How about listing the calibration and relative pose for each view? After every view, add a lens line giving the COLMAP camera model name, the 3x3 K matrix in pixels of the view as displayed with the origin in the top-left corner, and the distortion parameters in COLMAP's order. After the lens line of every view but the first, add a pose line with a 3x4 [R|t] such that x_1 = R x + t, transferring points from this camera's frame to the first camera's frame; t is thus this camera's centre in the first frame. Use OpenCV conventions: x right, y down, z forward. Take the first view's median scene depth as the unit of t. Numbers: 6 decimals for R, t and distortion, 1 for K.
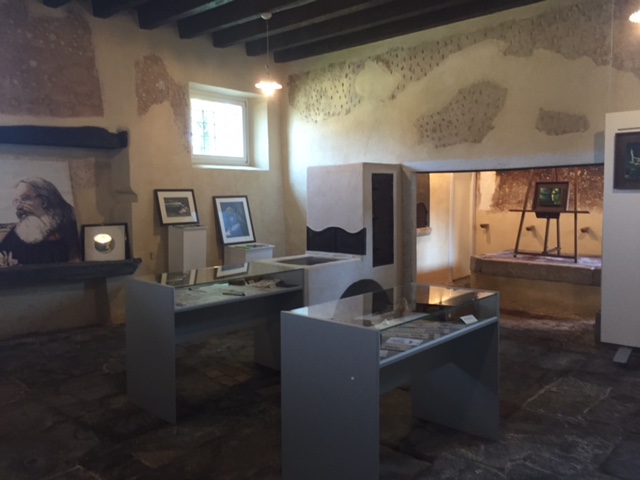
lens RADIAL K [[561.7, 0, 320.0], [0, 561.7, 240.0], [0, 0, 1]] dist [0.093581, -0.117449]
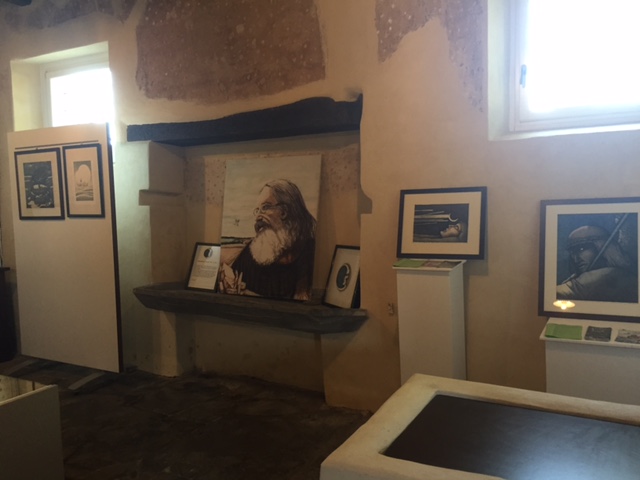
lens RADIAL K [[561.7, 0, 320.0], [0, 561.7, 240.0], [0, 0, 1]] dist [0.093581, -0.117449]
pose [[0.219556, 0.074512, -0.972750, 0.251663], [-0.053344, 0.996504, 0.064291, -0.079553], [0.974140, 0.037775, 0.222763, 0.883204]]
